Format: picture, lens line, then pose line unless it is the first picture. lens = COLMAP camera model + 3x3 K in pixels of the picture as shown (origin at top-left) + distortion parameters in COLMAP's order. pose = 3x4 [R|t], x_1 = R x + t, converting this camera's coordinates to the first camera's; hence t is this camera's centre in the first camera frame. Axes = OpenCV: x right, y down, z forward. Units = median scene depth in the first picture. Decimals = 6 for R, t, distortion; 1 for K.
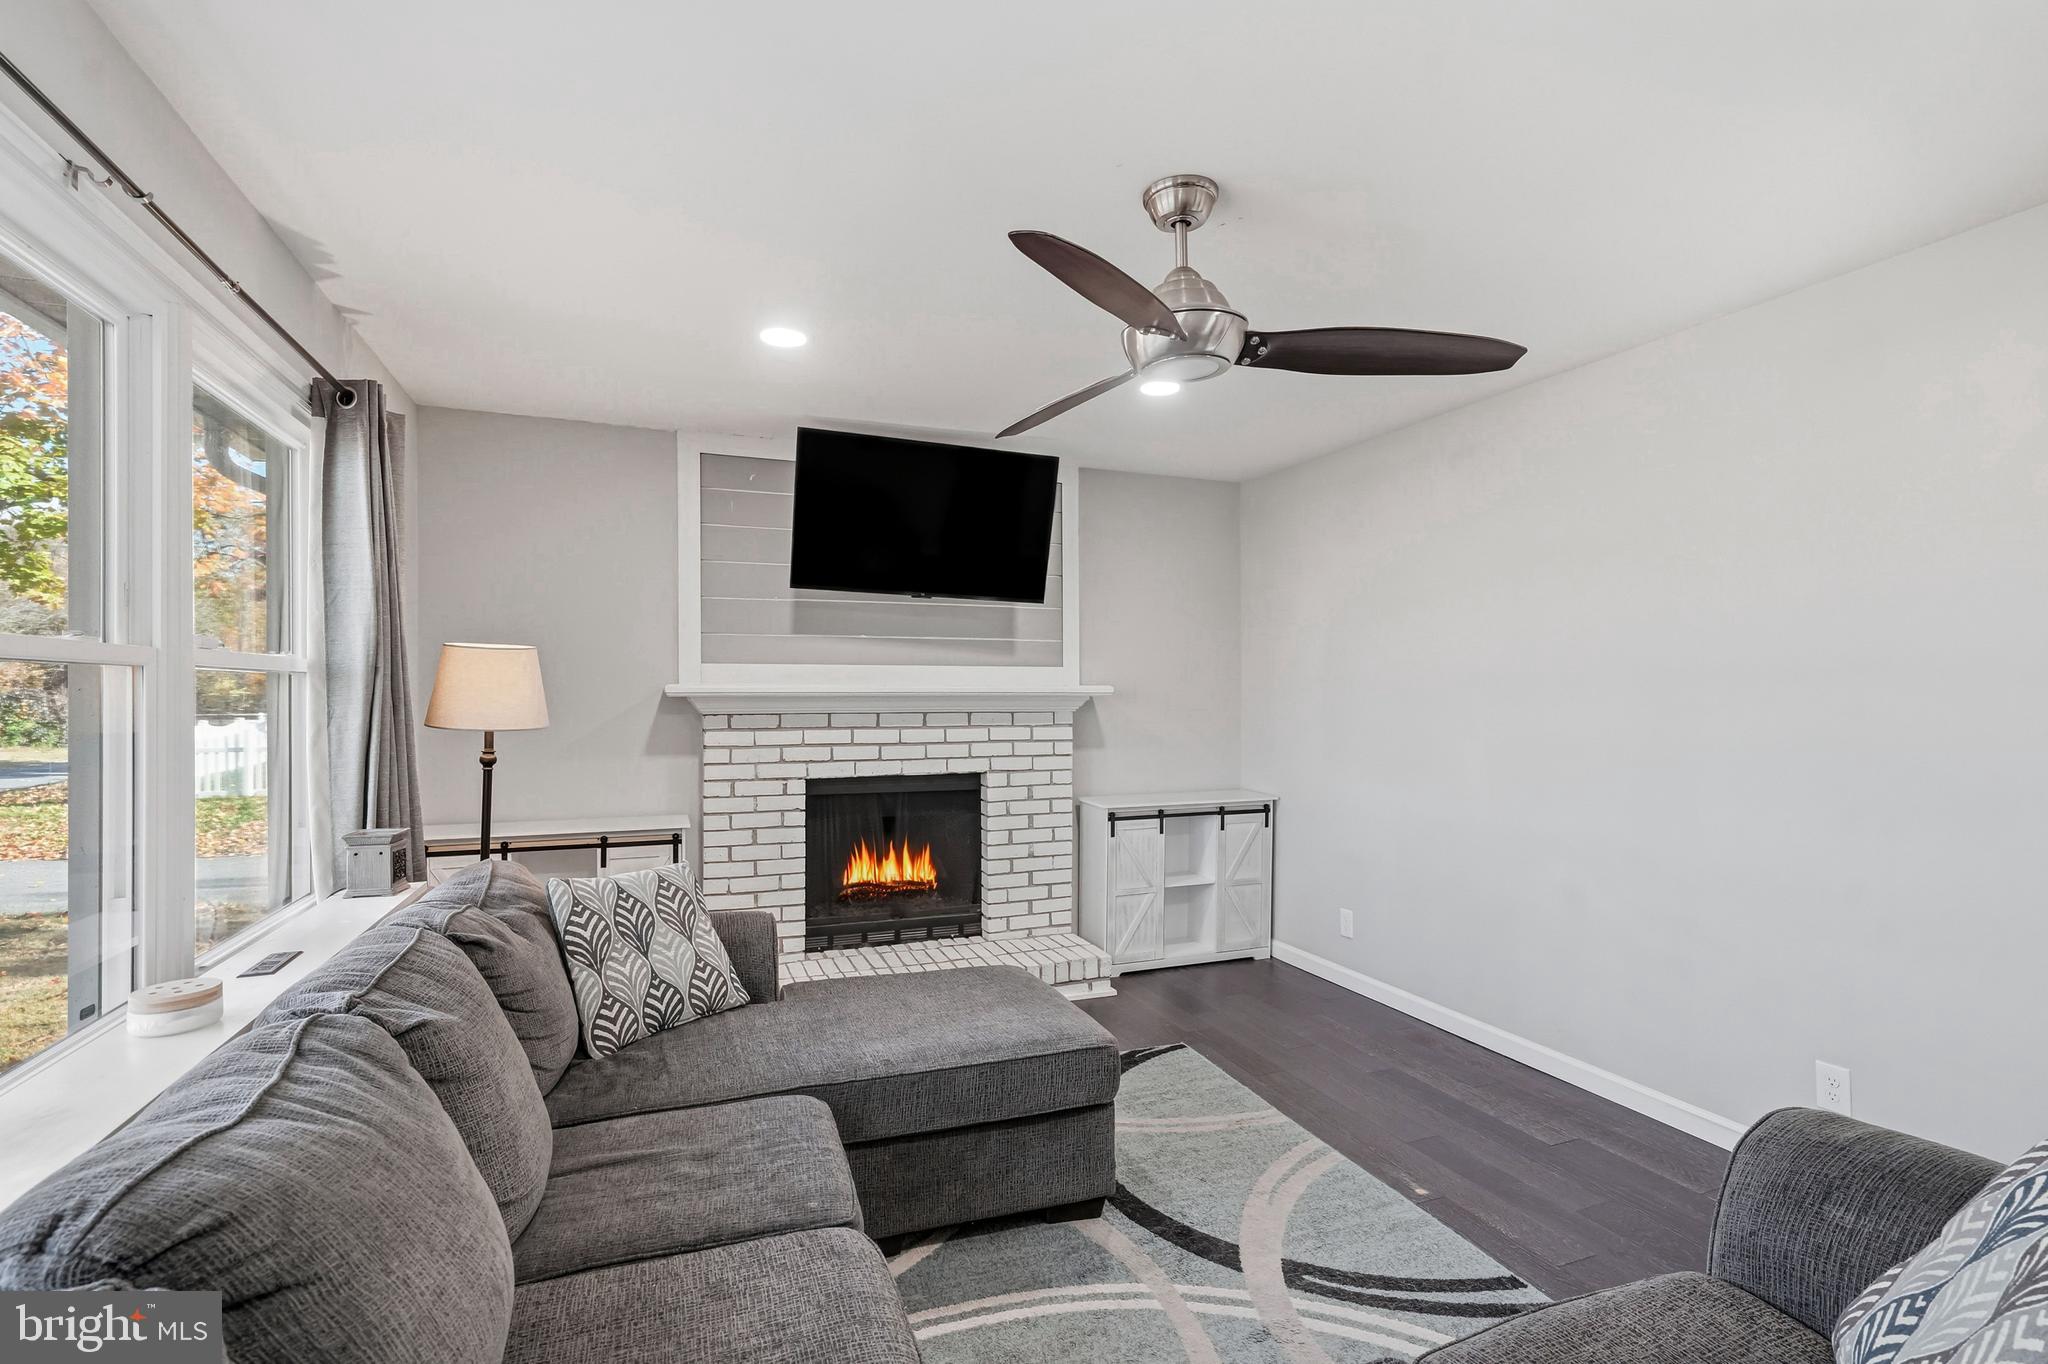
lens RADIAL K [[964.7, 0, 1033.2], [0, 964.7, 696.4], [0, 0, 1]] dist [-0.002068, -0.000092]
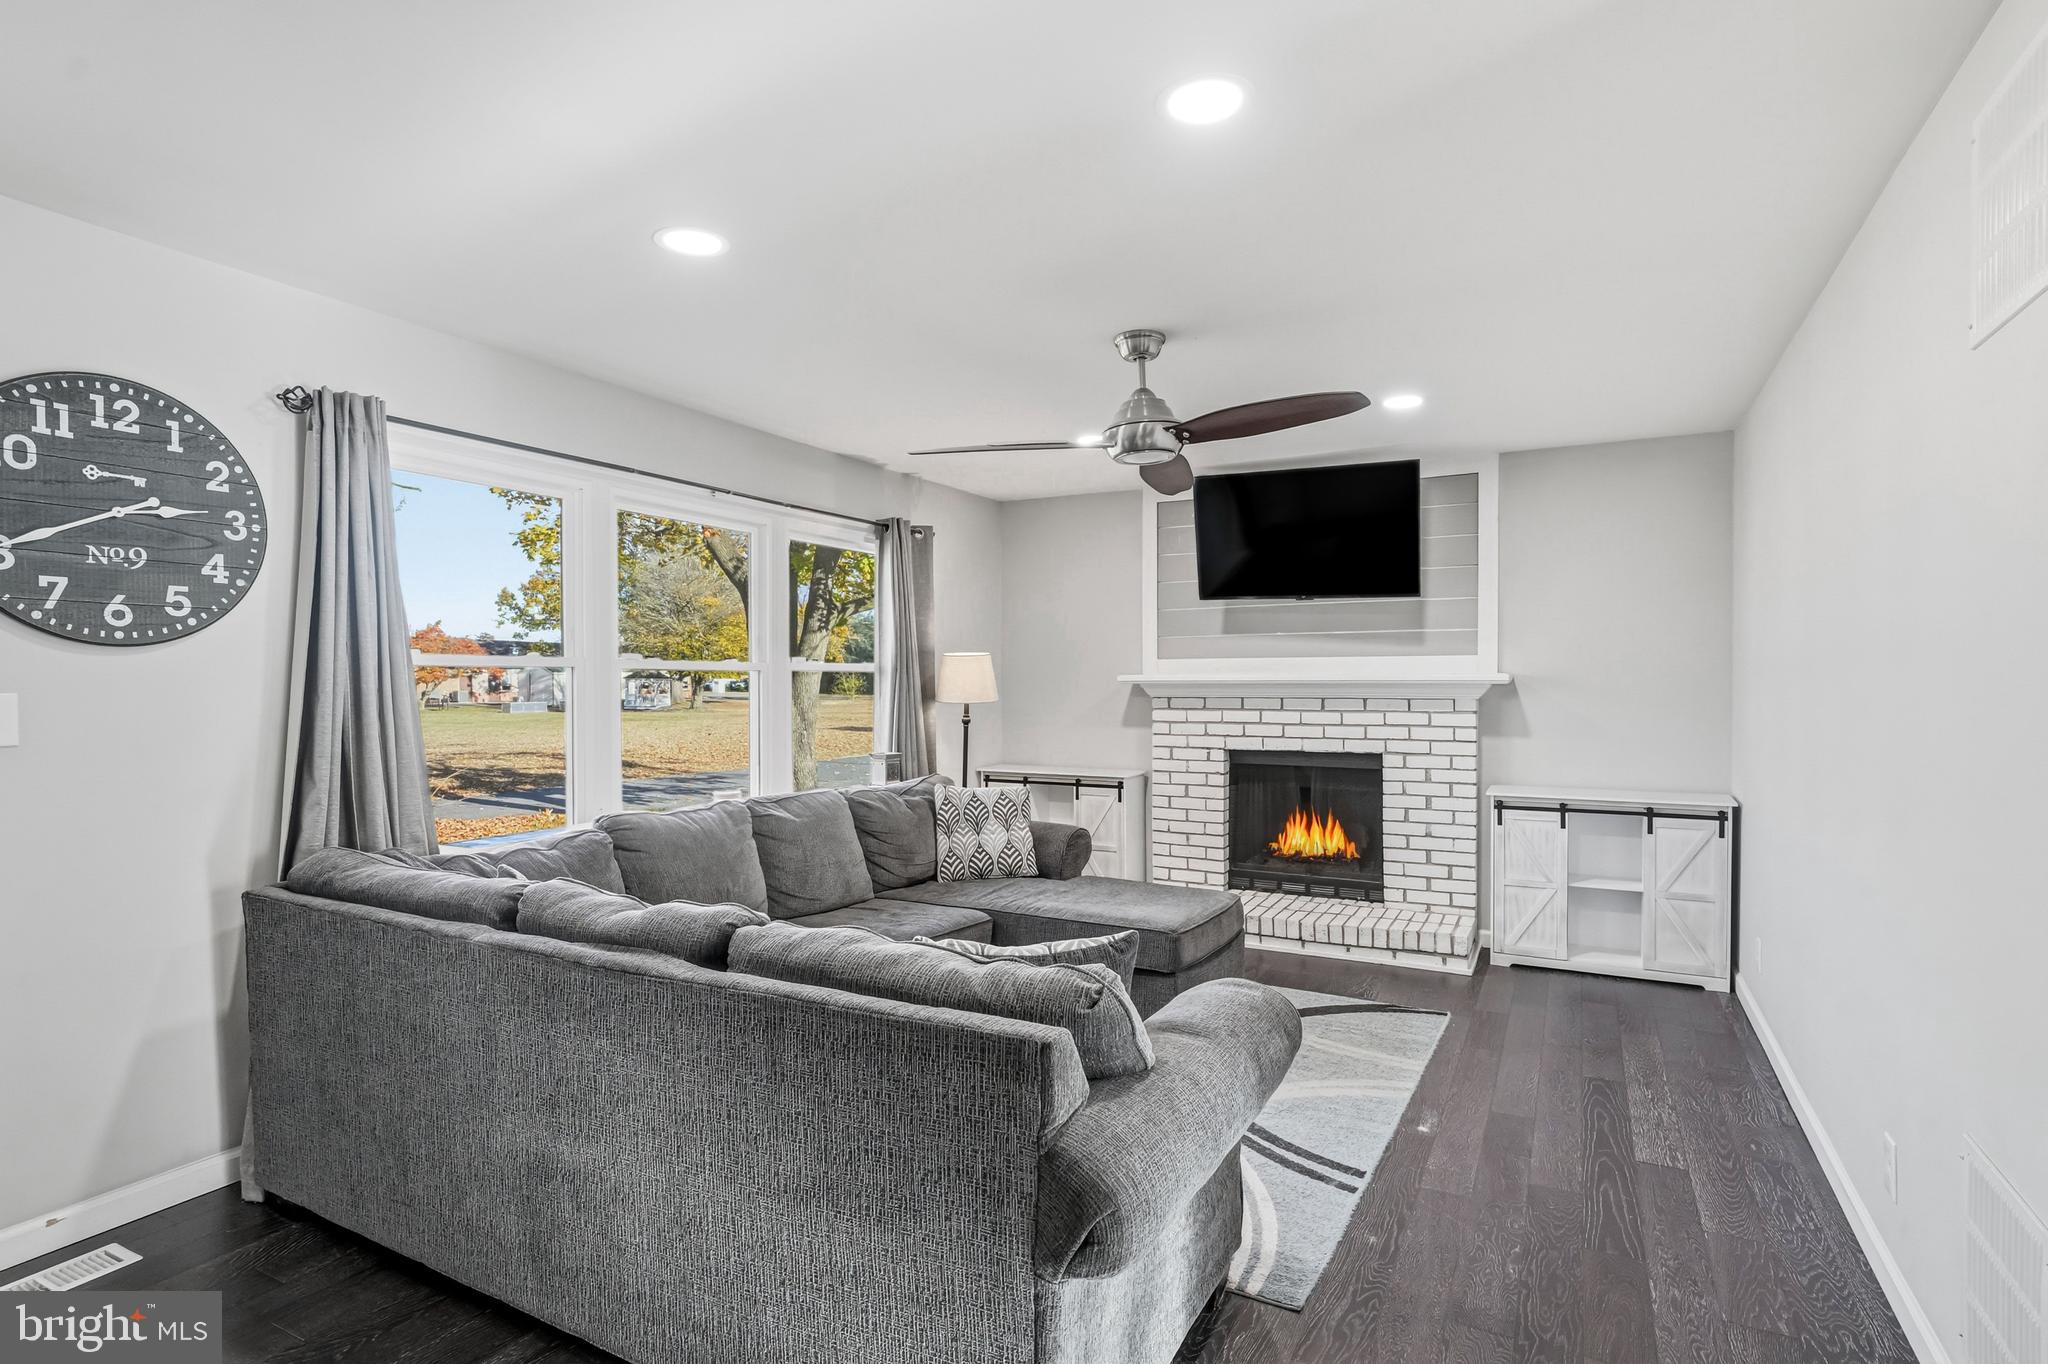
lens RADIAL K [[1049.9, 0, 1025.0], [0, 1049.9, 695.1], [0, 0, 1]] dist [0.013400, 0.001203]
pose [[0.642243, 0.008761, -0.766451, 0.646303], [-0.001311, 0.999946, 0.010332, 0.000814], [0.766500, -0.005631, 0.642220, -0.081405]]
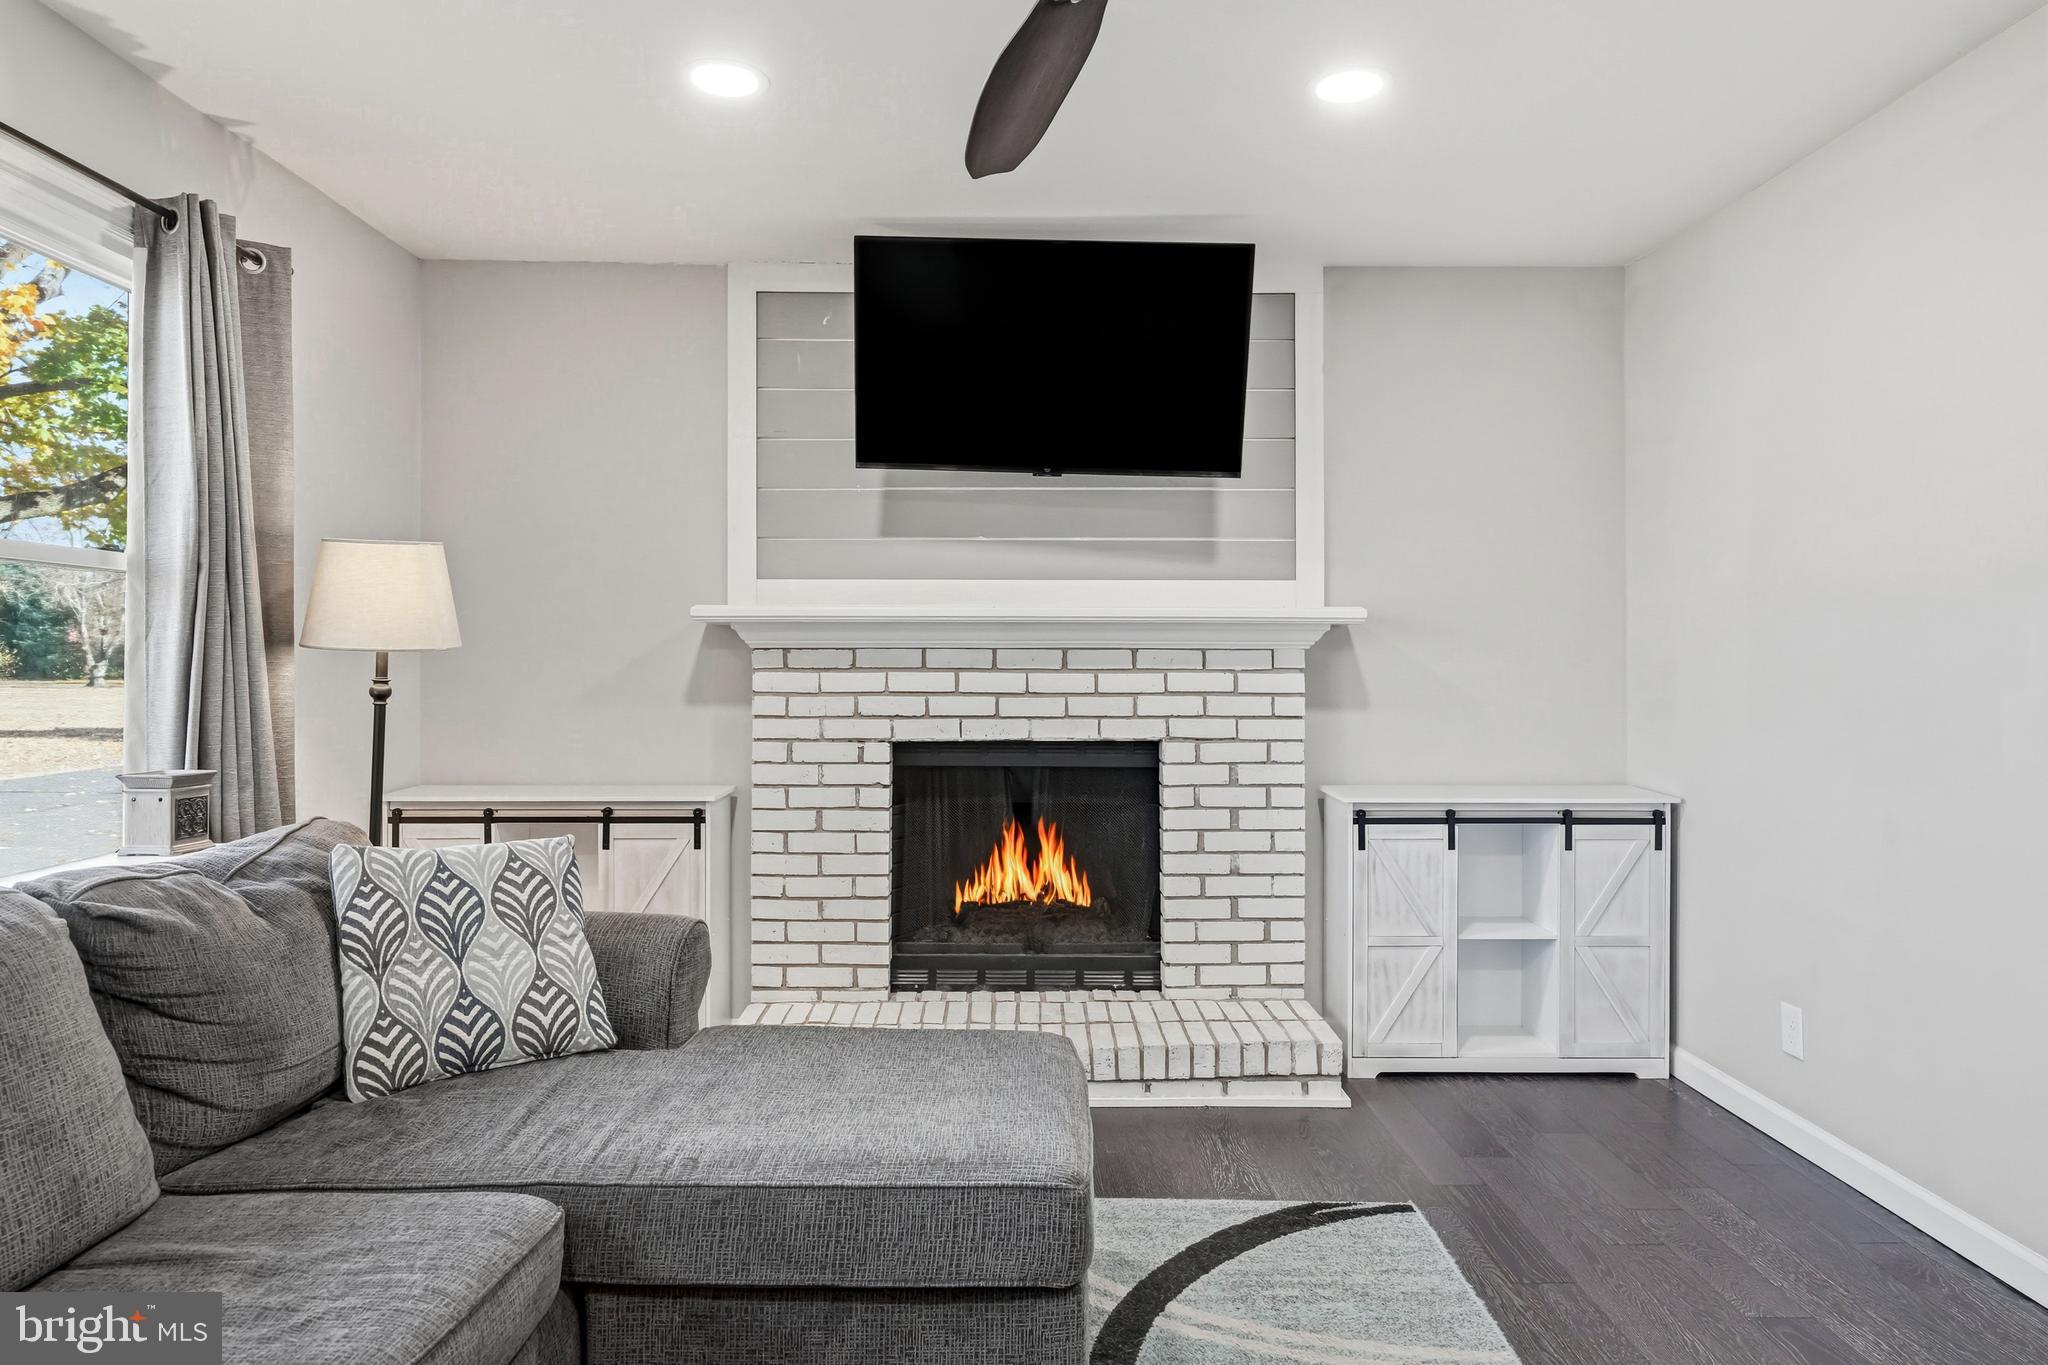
lens RADIAL K [[1291.5, 0, 1027.9], [0, 1291.5, 652.0], [0, 0, 1]] dist [0.019224, 0.006673]
pose [[0.933914, -0.001874, -0.357493, 0.192829], [-0.002787, 0.999918, -0.012522, 0.031956], [0.357487, 0.012690, 0.933832, 0.156903]]
